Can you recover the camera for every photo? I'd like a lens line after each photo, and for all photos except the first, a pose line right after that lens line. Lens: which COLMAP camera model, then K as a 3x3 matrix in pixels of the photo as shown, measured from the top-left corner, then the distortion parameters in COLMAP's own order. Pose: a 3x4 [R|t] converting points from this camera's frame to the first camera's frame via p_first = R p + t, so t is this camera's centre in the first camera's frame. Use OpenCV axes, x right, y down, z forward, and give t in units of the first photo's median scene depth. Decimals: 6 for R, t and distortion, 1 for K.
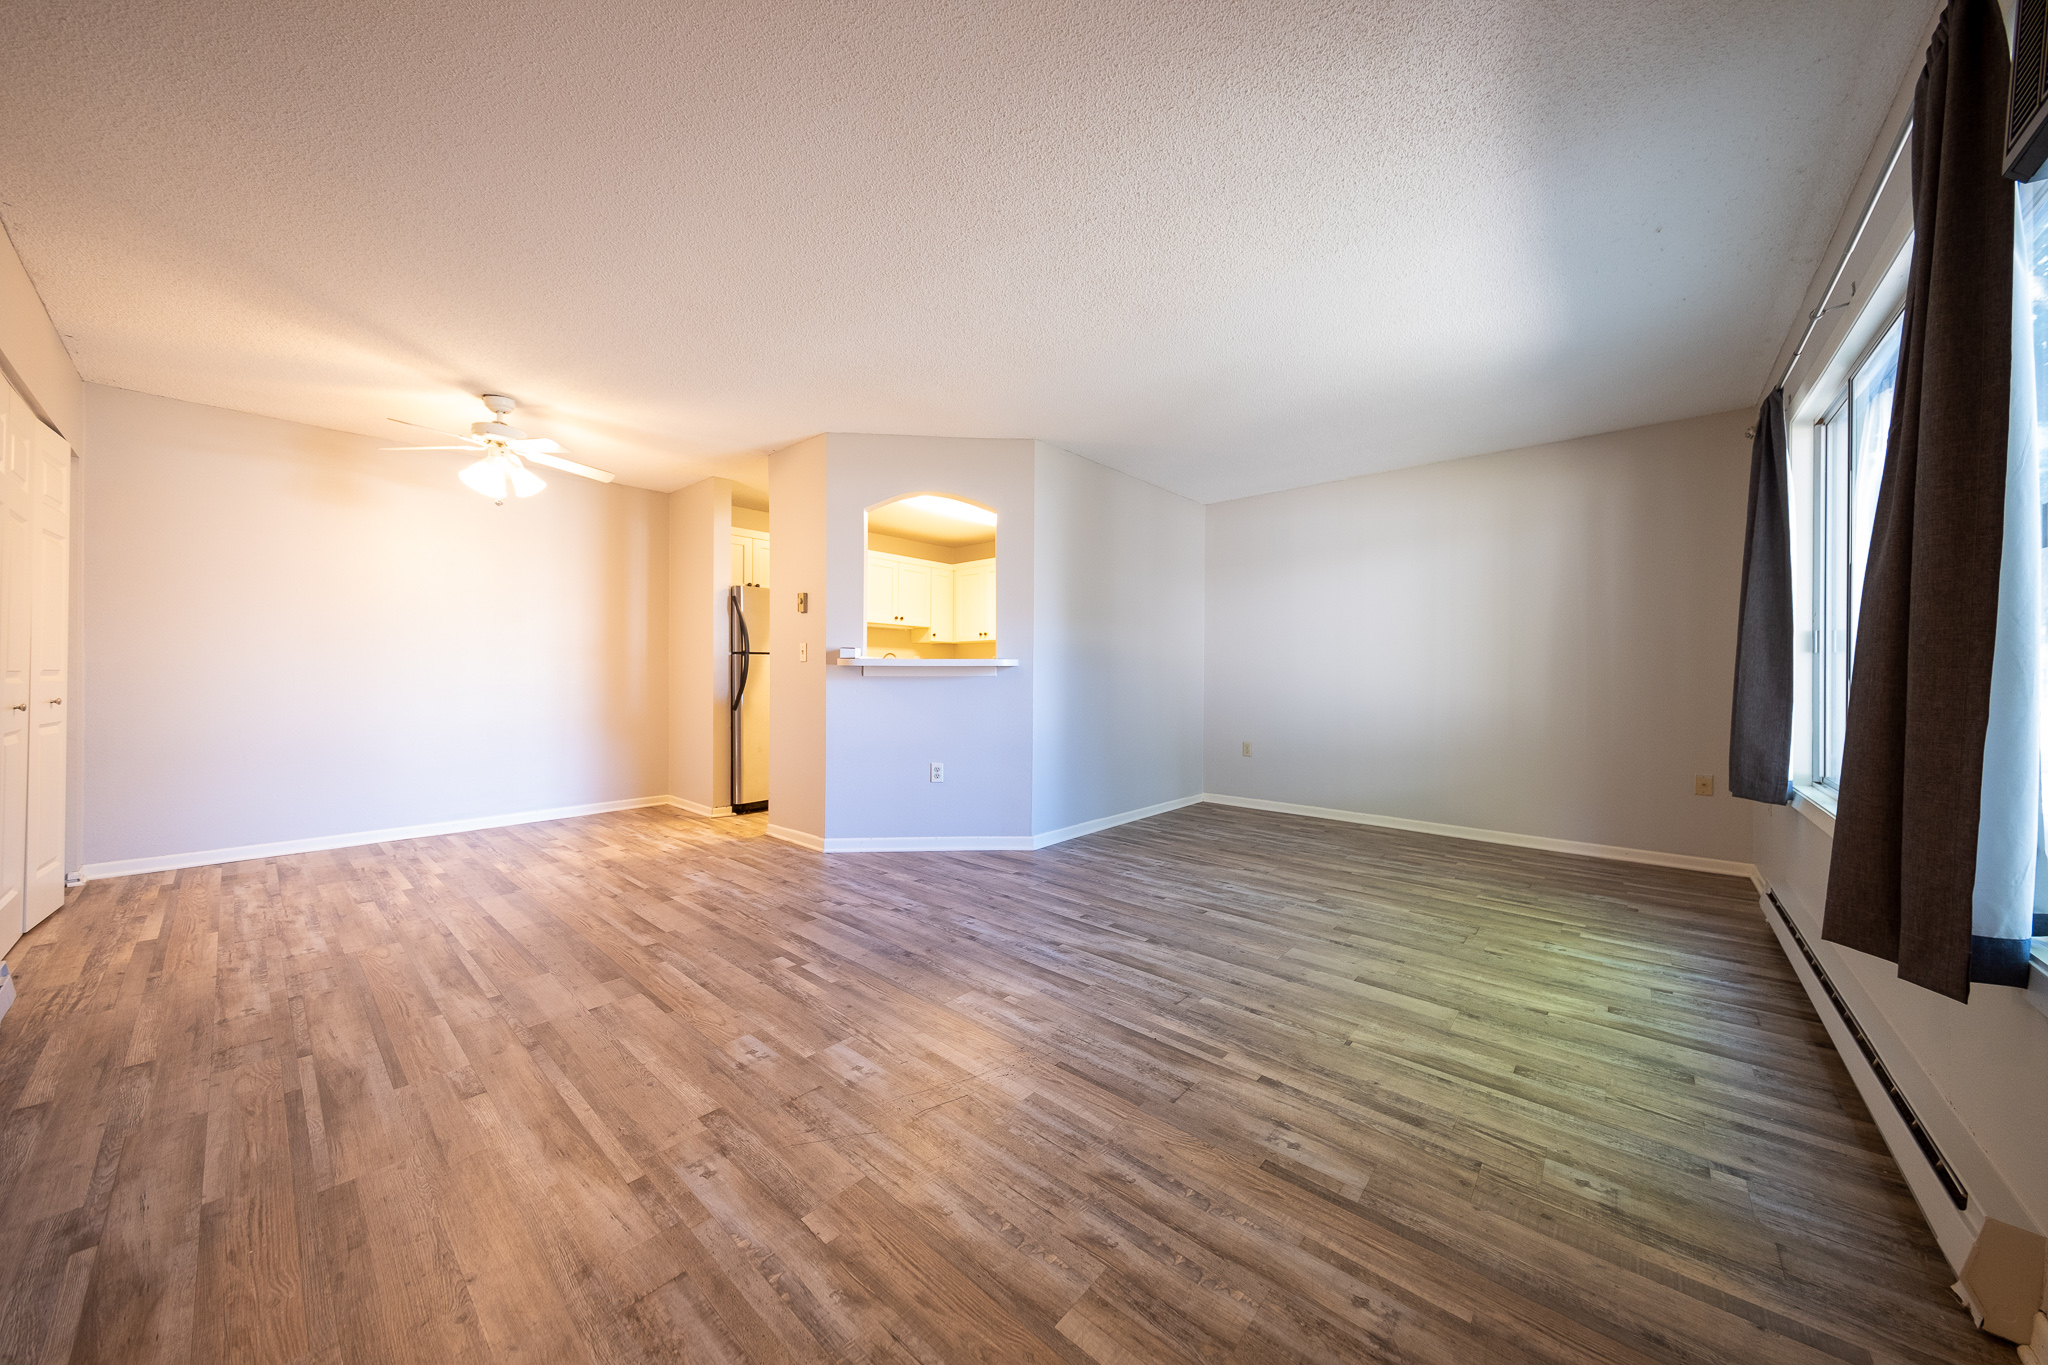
lens RADIAL K [[698.5, 0, 1021.4], [0, 698.5, 670.9], [0, 0, 1]] dist [0.001590, -0.000143]
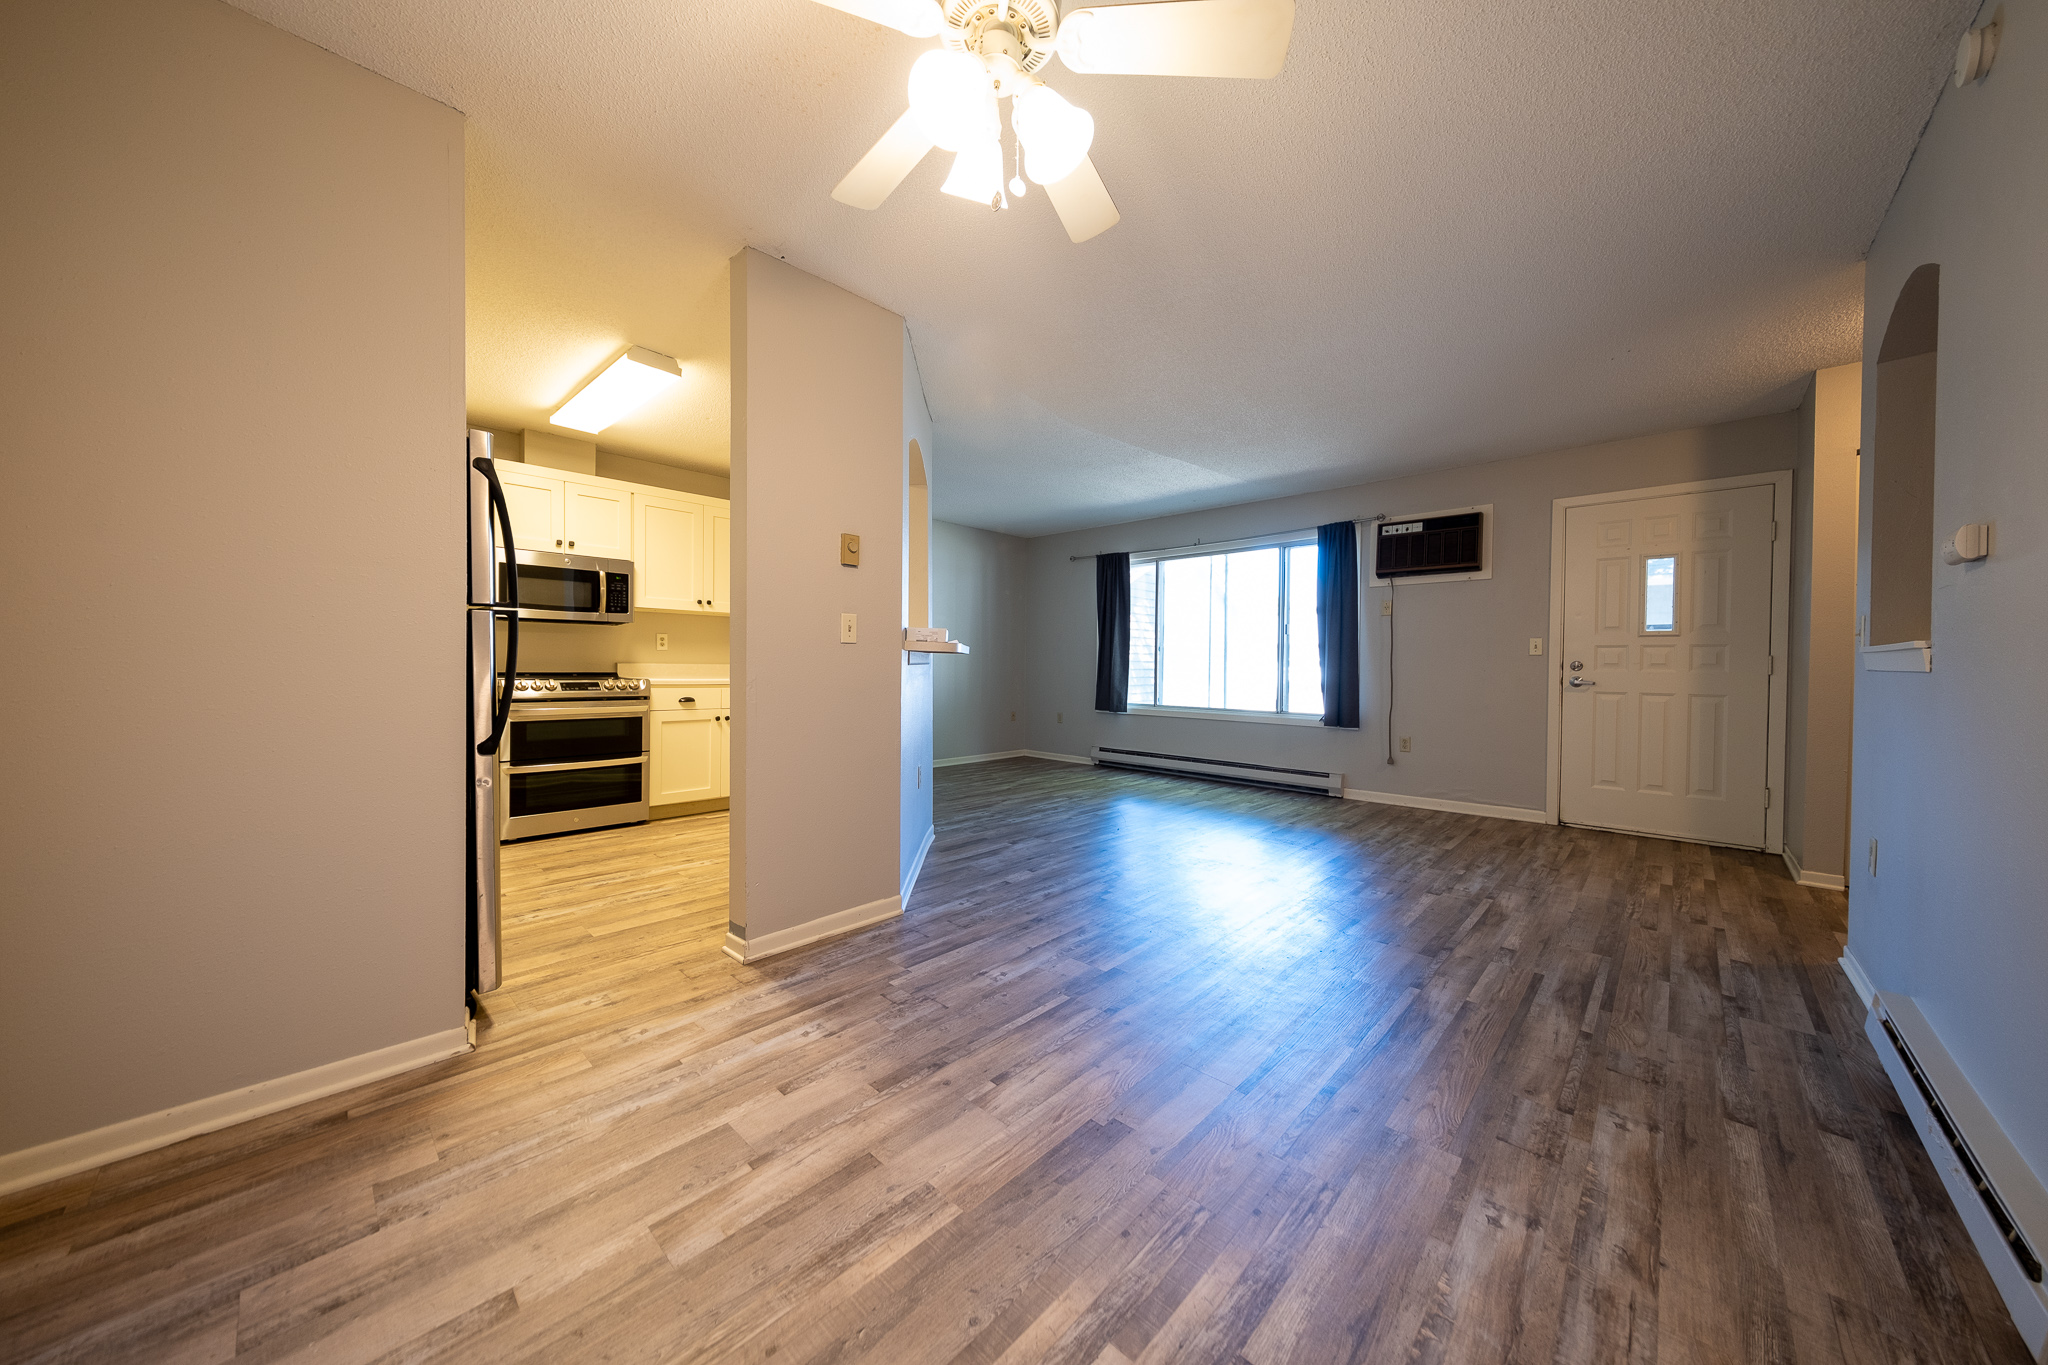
lens RADIAL K [[710.8, 0, 998.1], [0, 710.8, 674.4], [0, 0, 1]] dist [0.001074, 0.000012]
pose [[0.036831, -0.024855, 0.999012, -1.292039], [-0.011587, 0.999613, 0.025297, -0.005599], [-0.999254, -0.012508, 0.036529, 1.132301]]
